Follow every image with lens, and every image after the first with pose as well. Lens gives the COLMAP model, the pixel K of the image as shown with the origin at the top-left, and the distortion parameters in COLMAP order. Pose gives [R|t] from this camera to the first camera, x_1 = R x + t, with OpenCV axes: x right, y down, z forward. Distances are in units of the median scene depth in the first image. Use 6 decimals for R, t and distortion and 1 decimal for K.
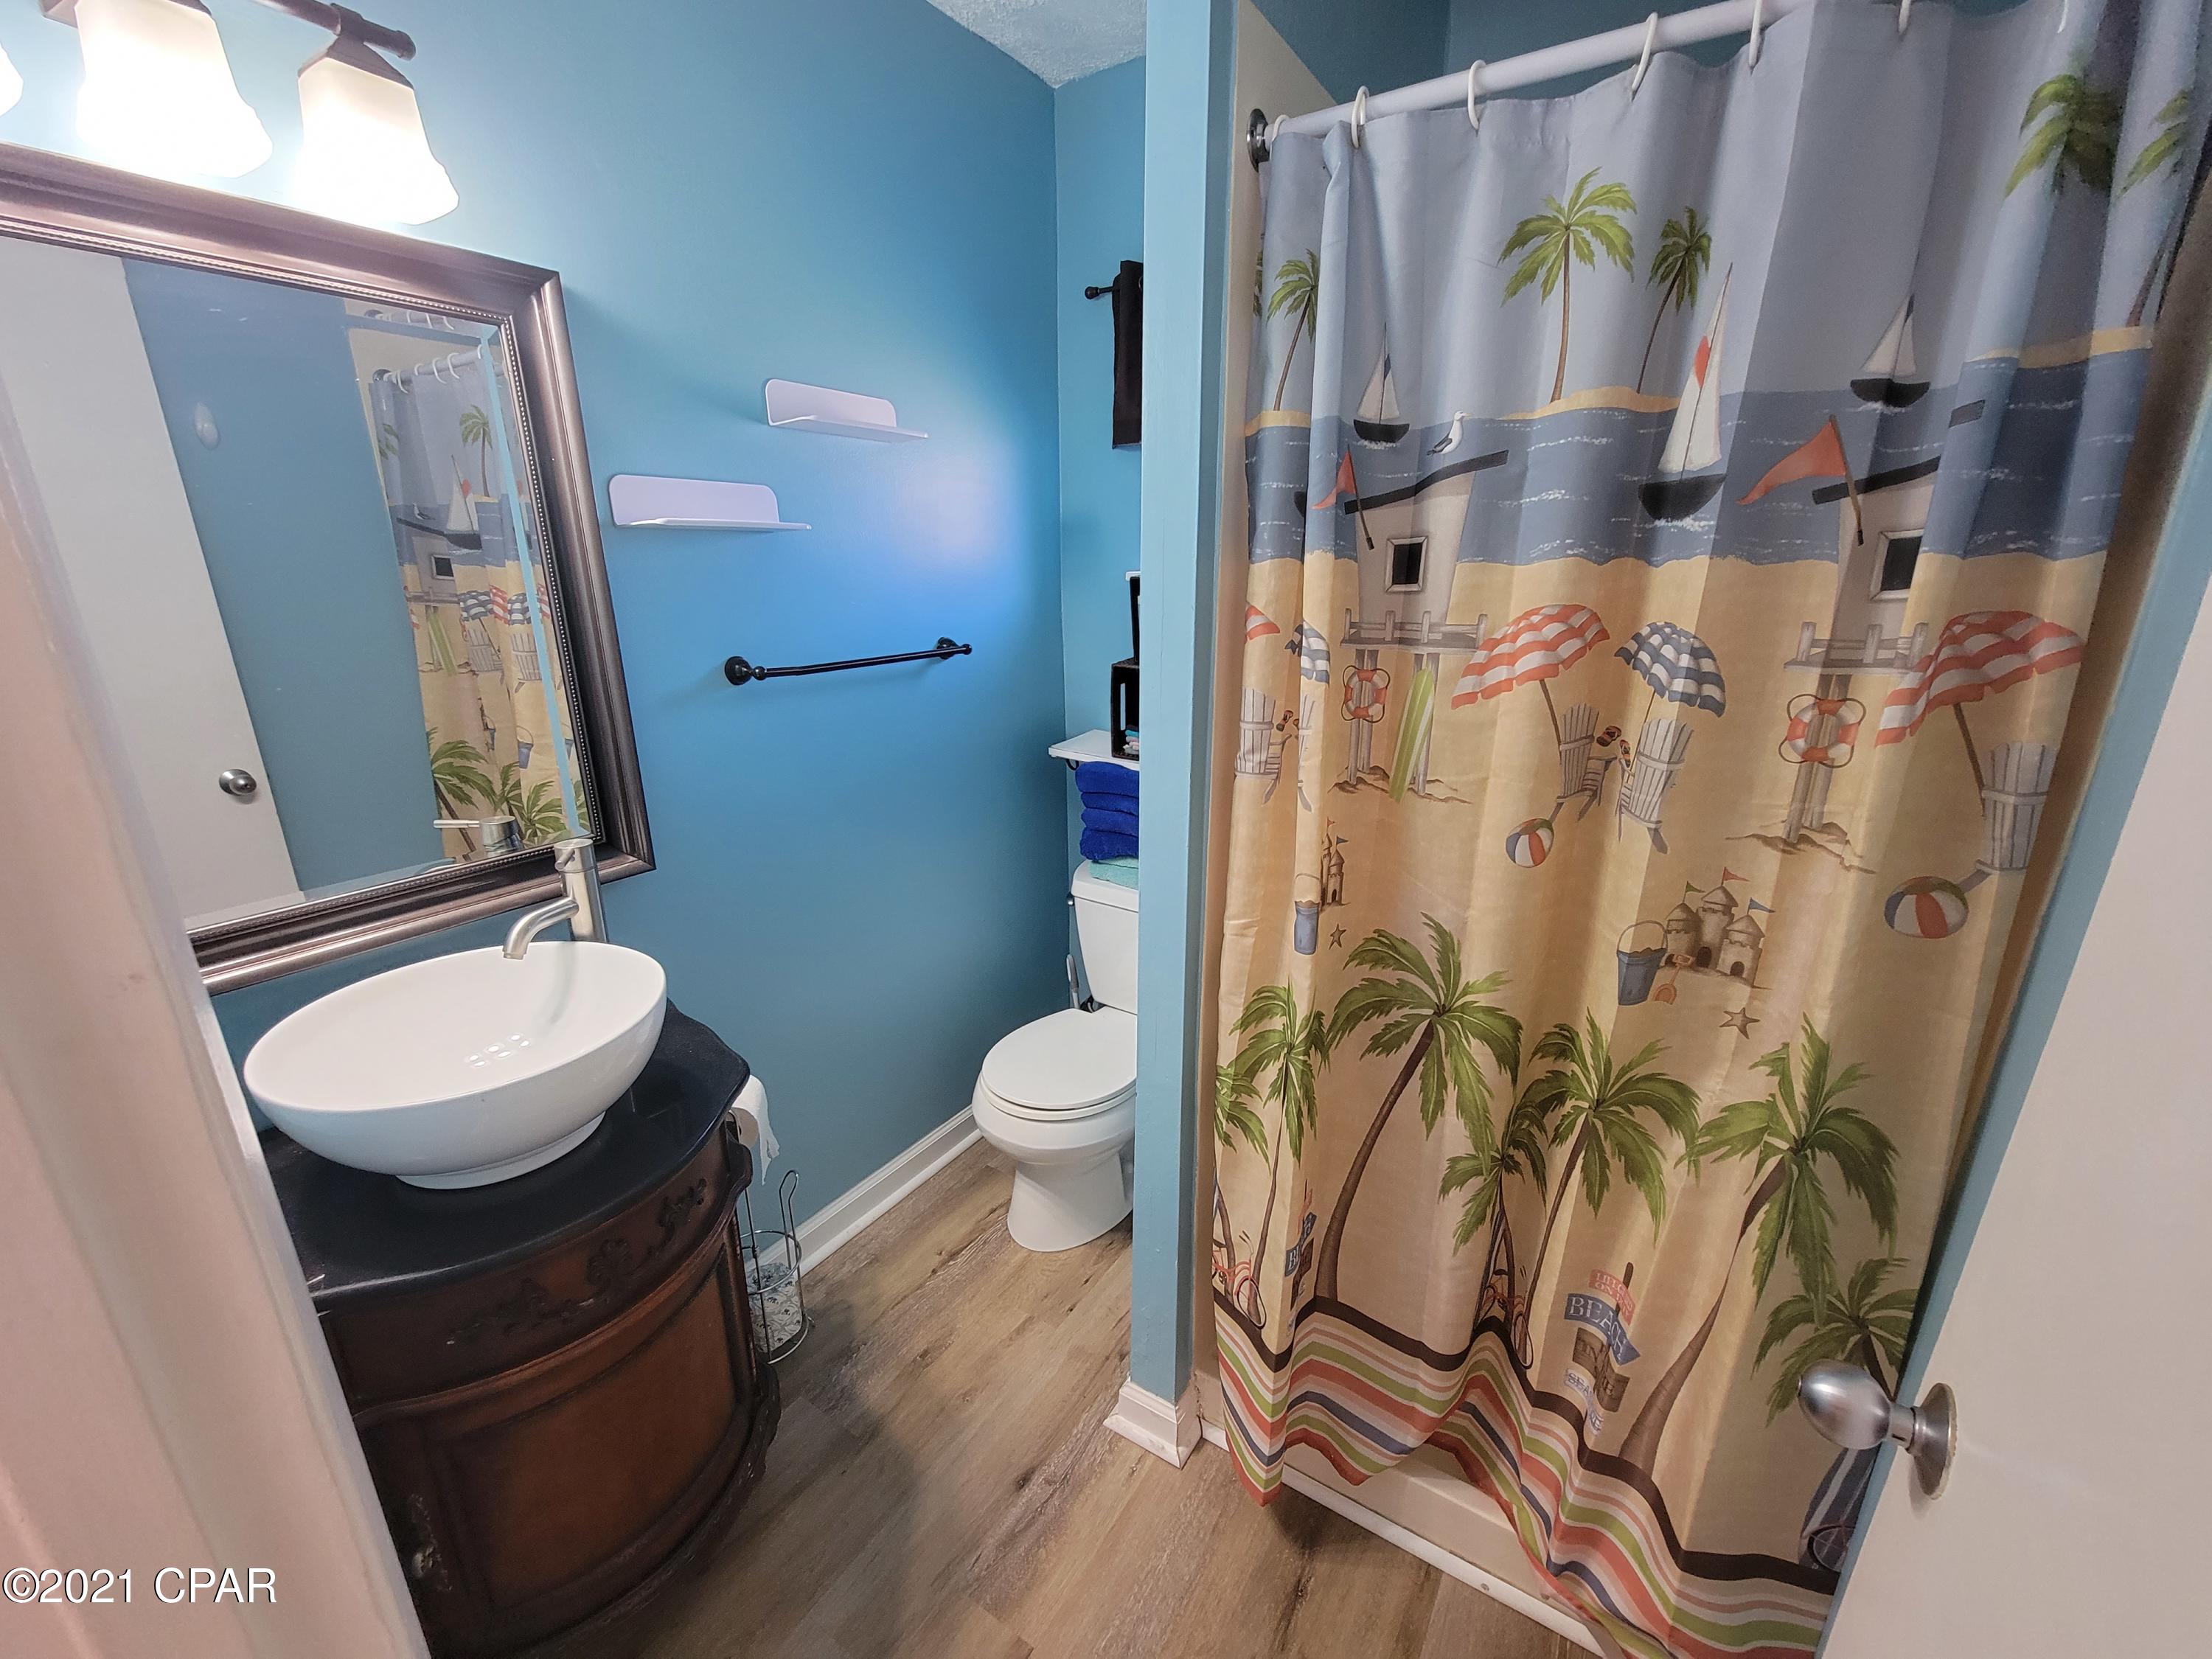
lens RADIAL K [[903.7, 0, 1098.1], [0, 903.7, 862.6], [0, 0, 1]] dist [-0.004815, 0.000430]
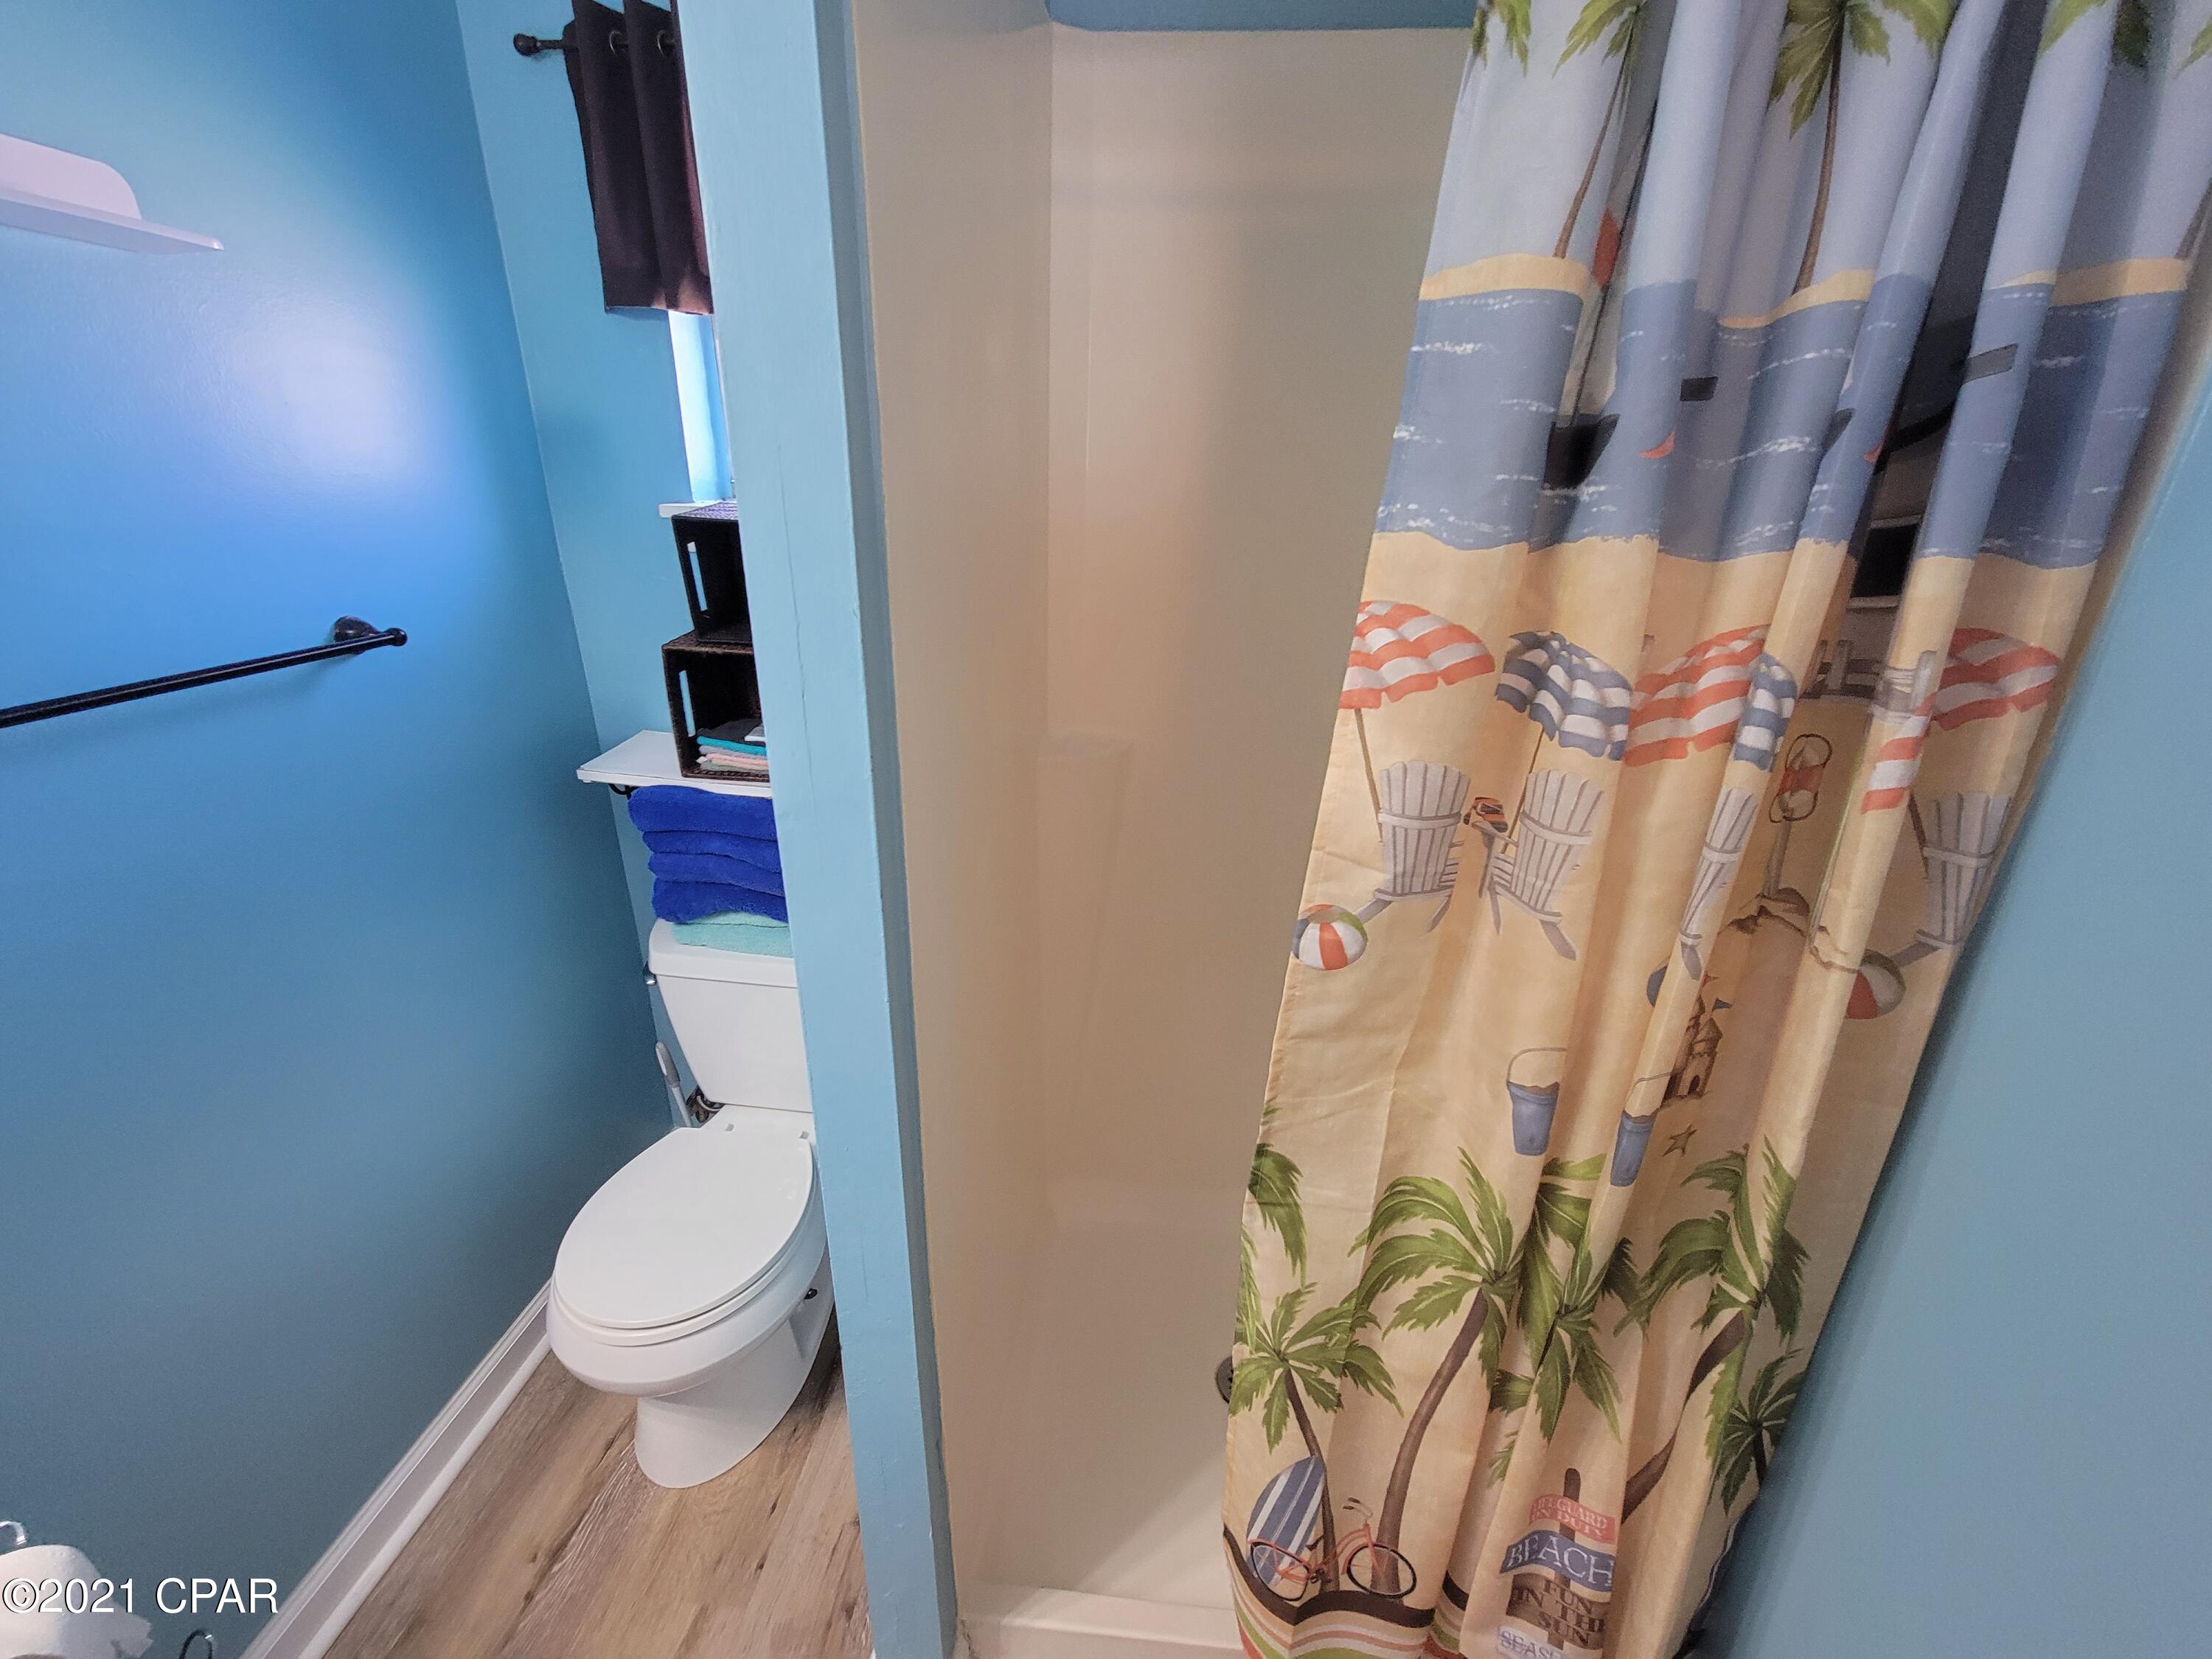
lens RADIAL K [[903.7, 0, 1097.7], [0, 903.7, 862.2], [0, 0, 1]] dist [-0.004815, 0.000430]
pose [[0.885277, -0.155477, 0.438304, -0.017806], [0.117671, 0.986679, 0.112331, -0.099205], [-0.449930, -0.047868, 0.891780, 0.243765]]
